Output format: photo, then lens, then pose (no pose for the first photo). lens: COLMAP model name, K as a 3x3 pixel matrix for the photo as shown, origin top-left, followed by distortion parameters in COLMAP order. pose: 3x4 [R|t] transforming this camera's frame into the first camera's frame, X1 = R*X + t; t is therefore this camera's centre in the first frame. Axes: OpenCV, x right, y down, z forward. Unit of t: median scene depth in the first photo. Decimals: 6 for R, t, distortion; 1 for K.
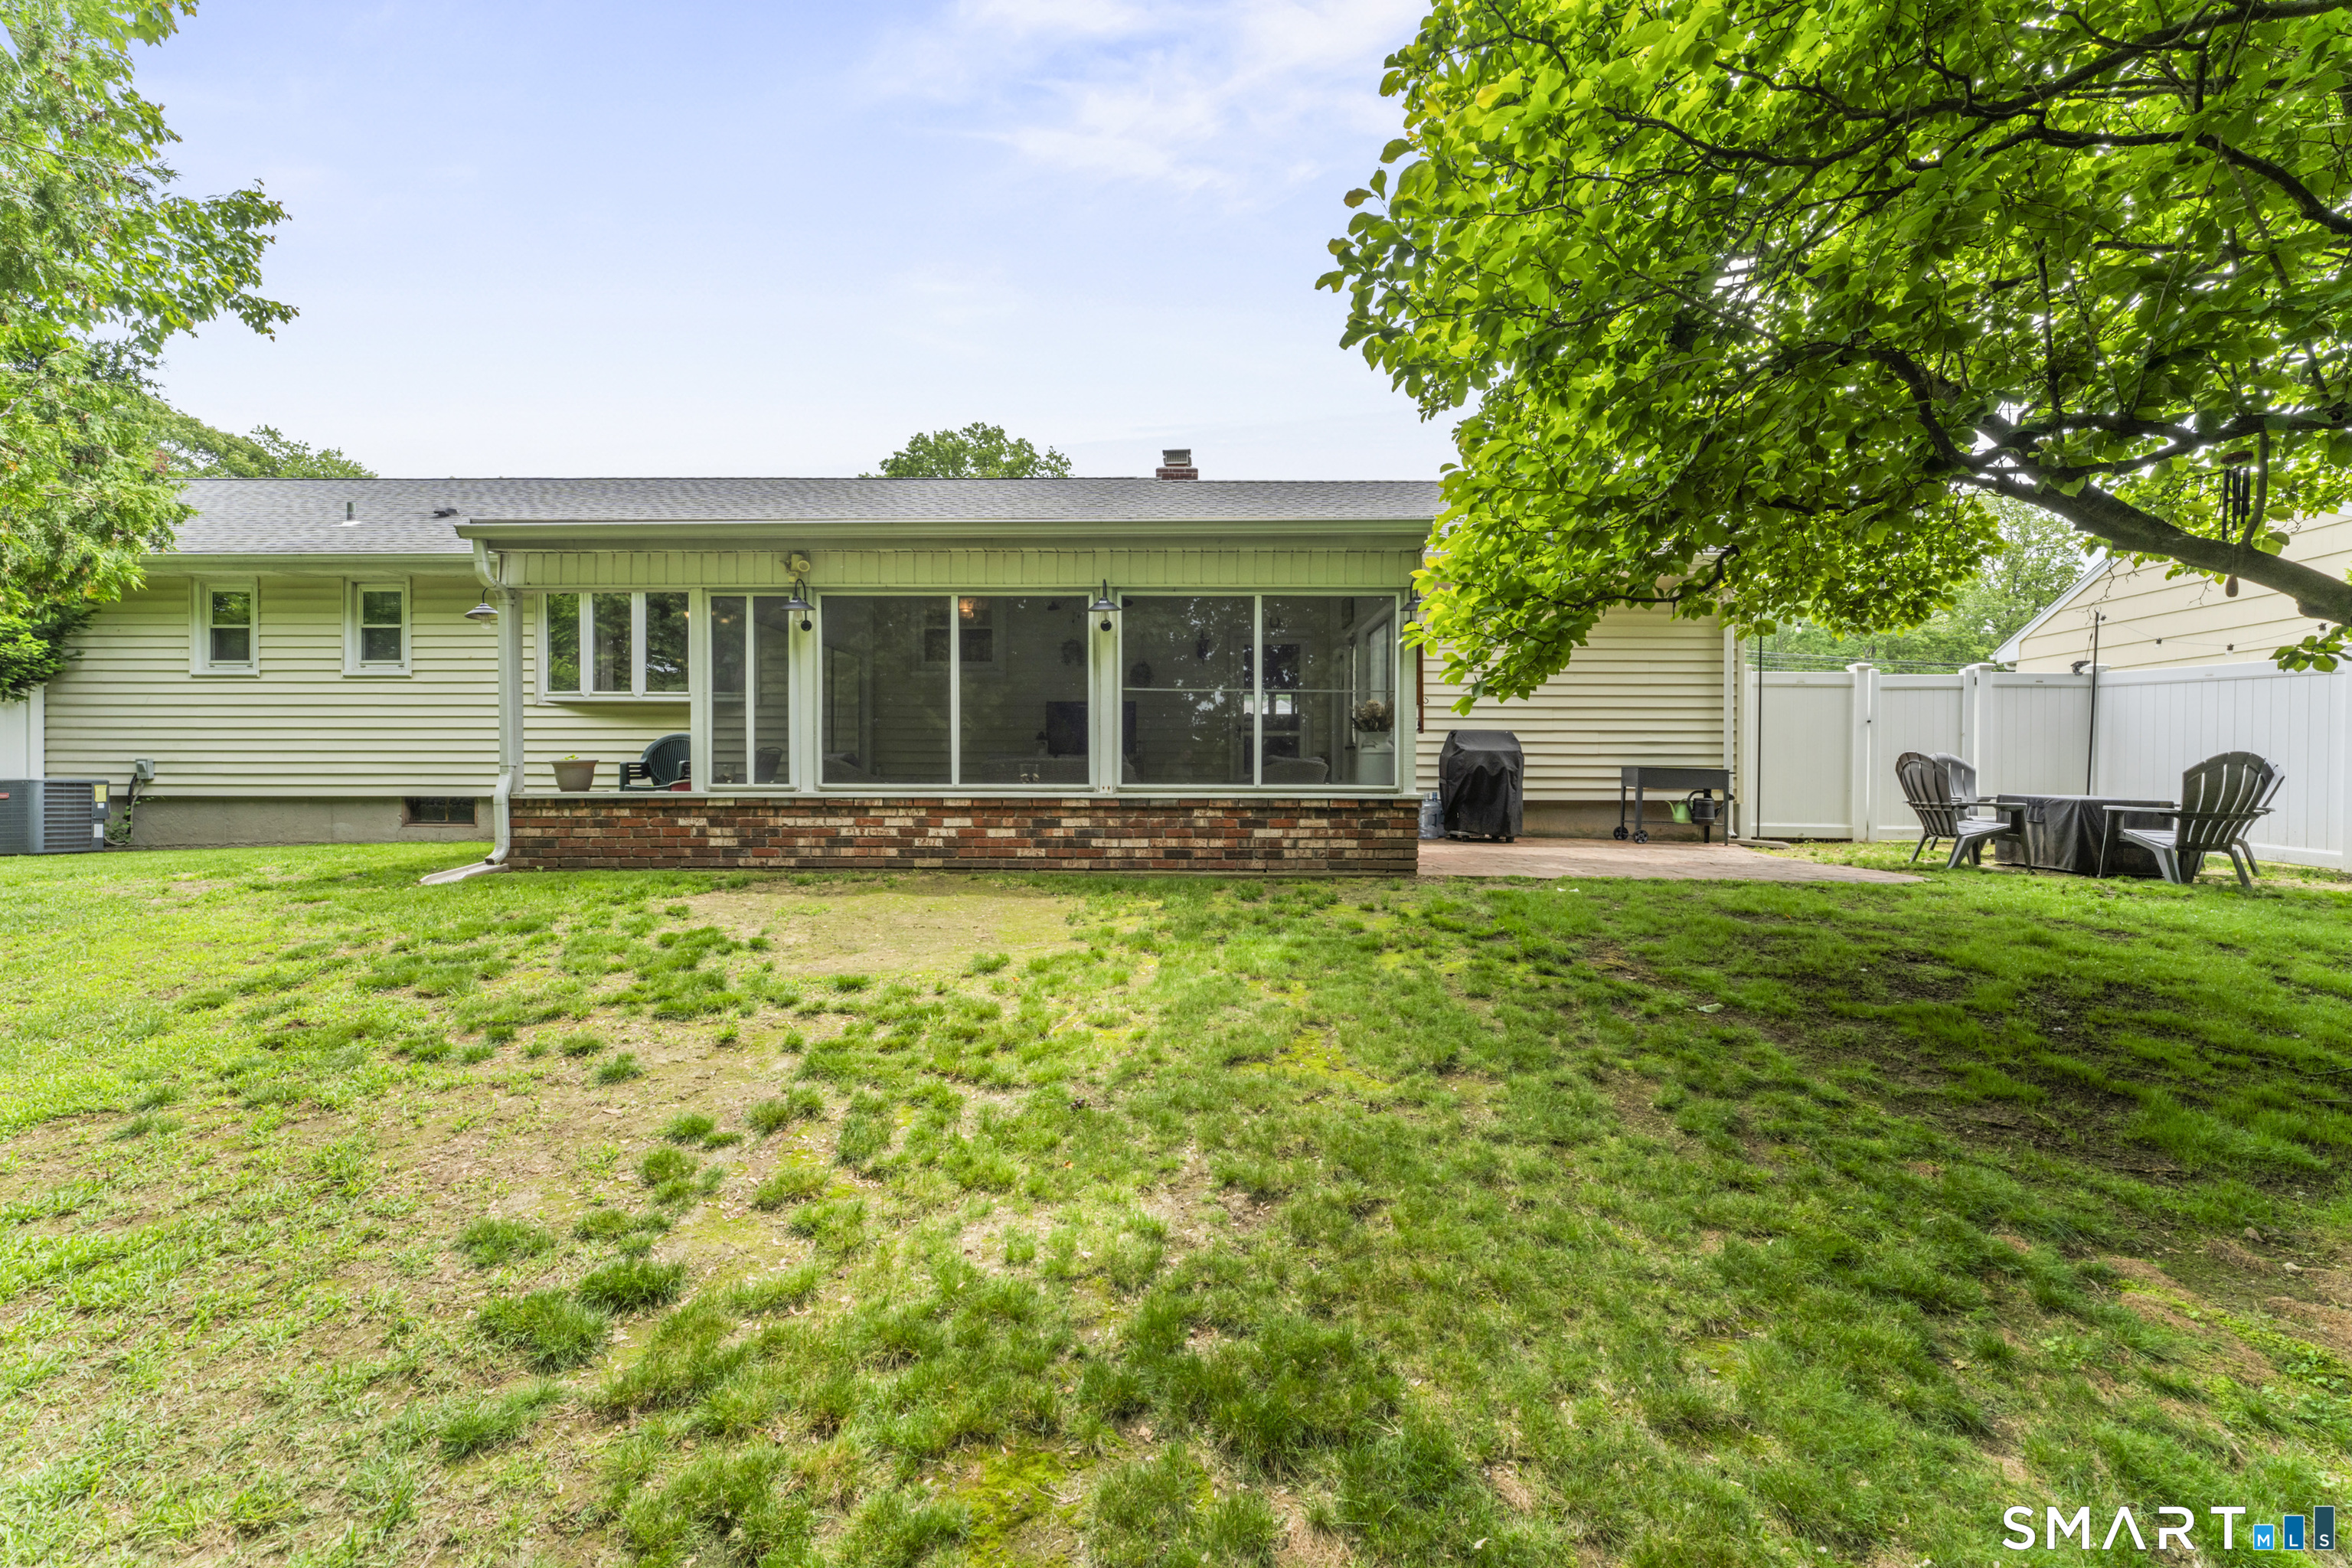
lens RADIAL K [[952.3, 0, 1176.8], [0, 952.3, 774.9], [0, 0, 1]] dist [-0.001676, -0.000198]
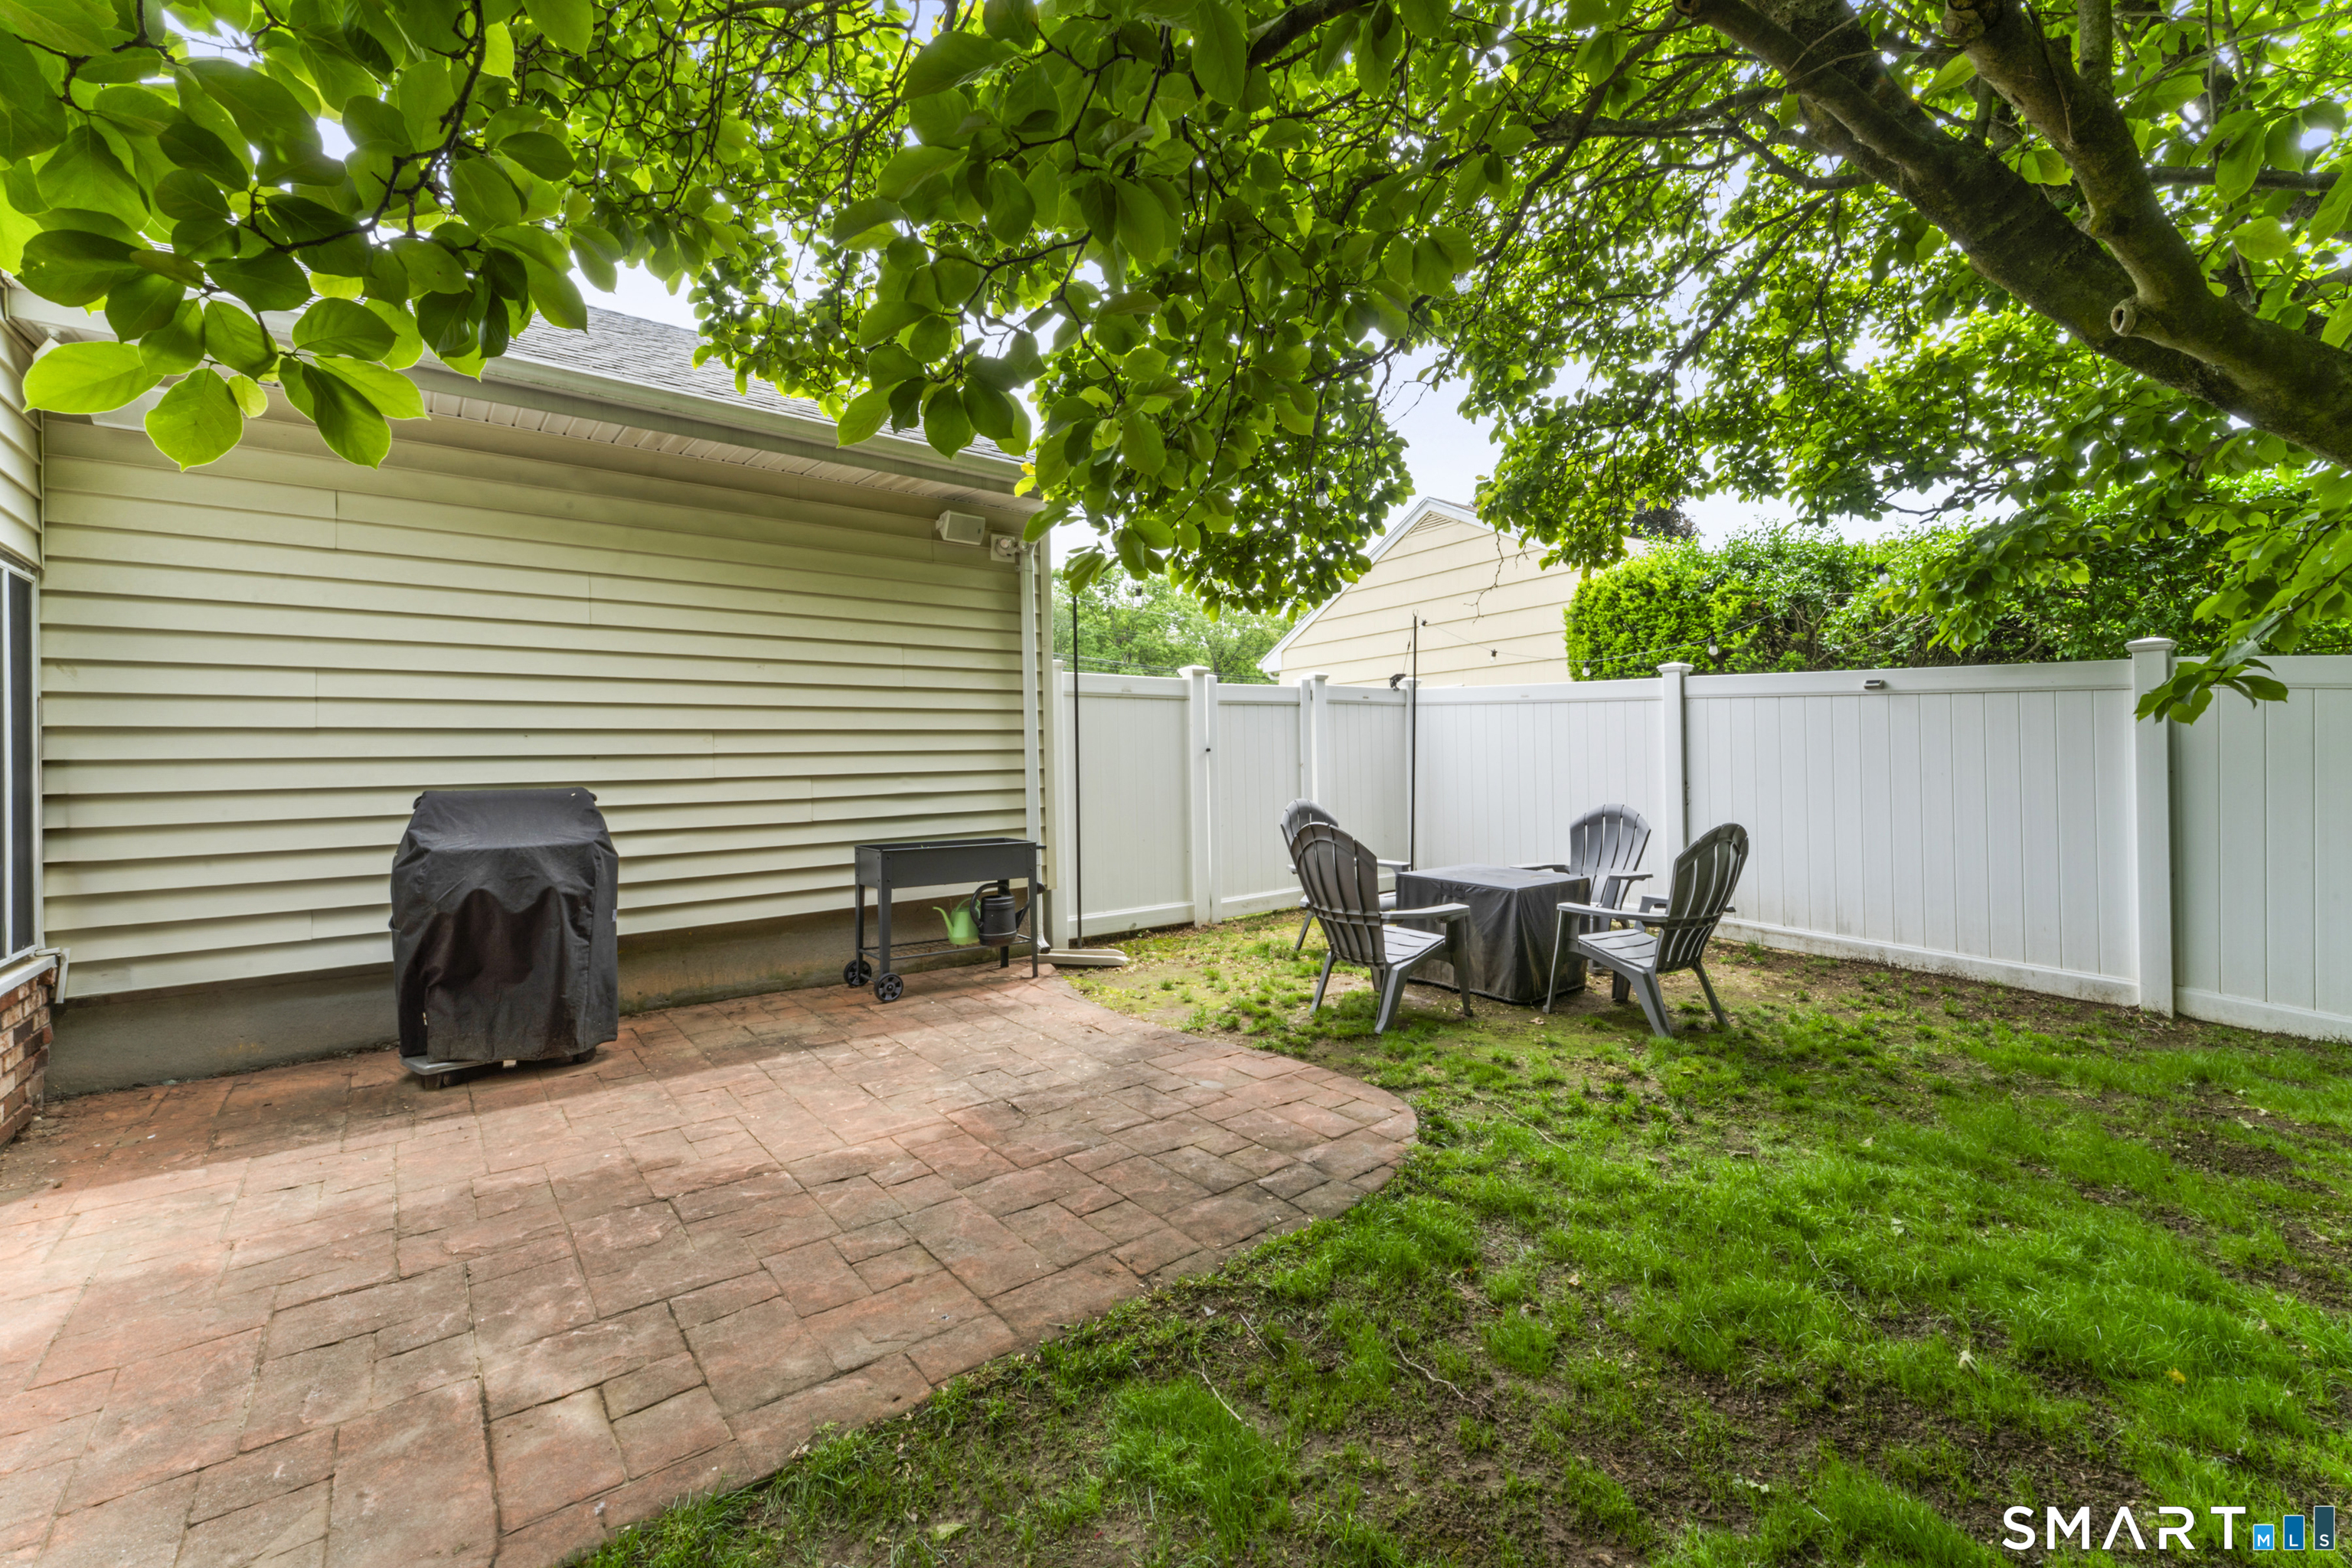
lens RADIAL K [[952.3, 0, 1176.8], [0, 952.3, 774.9], [0, 0, 1]] dist [-0.001676, -0.000198]
pose [[0.775685, -0.029613, 0.630425, 0.280863], [0.022538, 0.999561, 0.019222, -0.053770], [-0.630718, -0.000702, 0.776012, 0.492672]]
